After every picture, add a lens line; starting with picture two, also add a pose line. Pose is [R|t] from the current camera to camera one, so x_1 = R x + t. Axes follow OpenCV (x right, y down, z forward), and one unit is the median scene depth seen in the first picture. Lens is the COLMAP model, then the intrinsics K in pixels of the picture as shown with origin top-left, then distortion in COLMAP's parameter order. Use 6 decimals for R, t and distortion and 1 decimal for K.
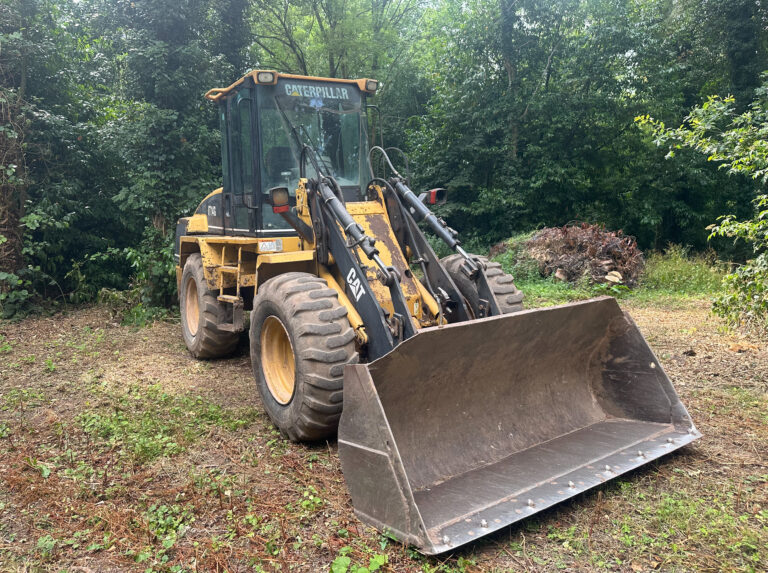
lens RADIAL K [[555.3, 0, 384.0], [0, 555.3, 286.5], [0, 0, 1]] dist [0.063834, -0.087914]
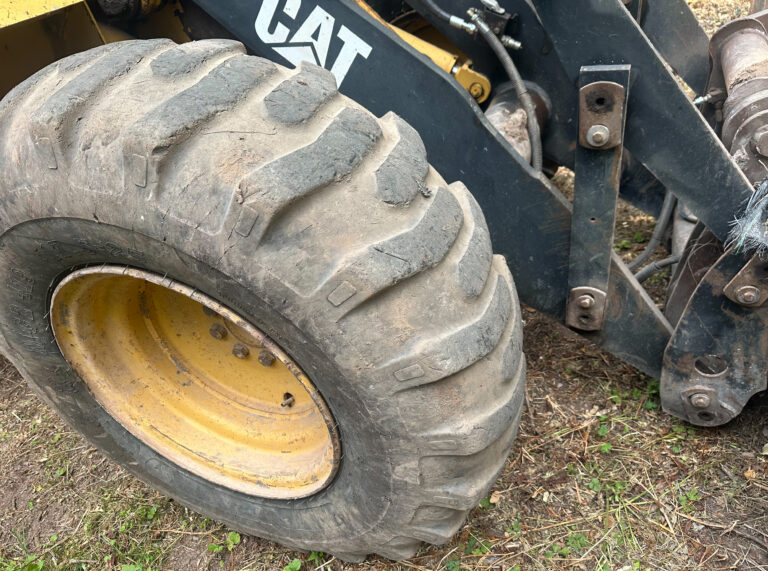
lens RADIAL K [[569.0, 0, 383.0], [0, 569.0, 296.3], [0, 0, 1]] dist [0.046440, -0.075979]
pose [[0.813697, -0.464781, 0.349107, -0.199999], [0.302027, 0.851186, 0.429258, -0.005310], [-0.496666, -0.243846, 0.832984, 0.768489]]
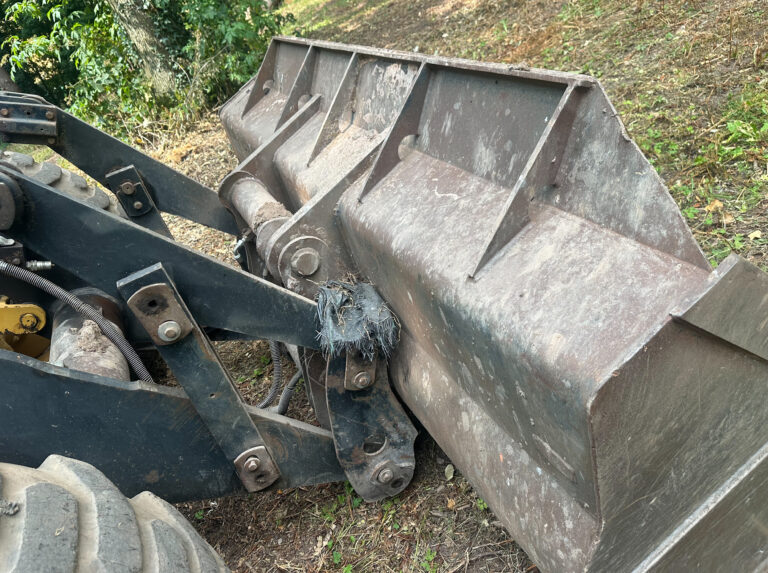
lens RADIAL K [[555.3, 0, 384.0], [0, 555.3, 286.5], [0, 0, 1]] dist [0.063834, -0.087914]
pose [[0.132645, -0.613364, 0.778582, -0.150337], [0.483423, 0.725792, 0.489417, -0.030280], [-0.865279, 0.311466, 0.392786, 0.755744]]
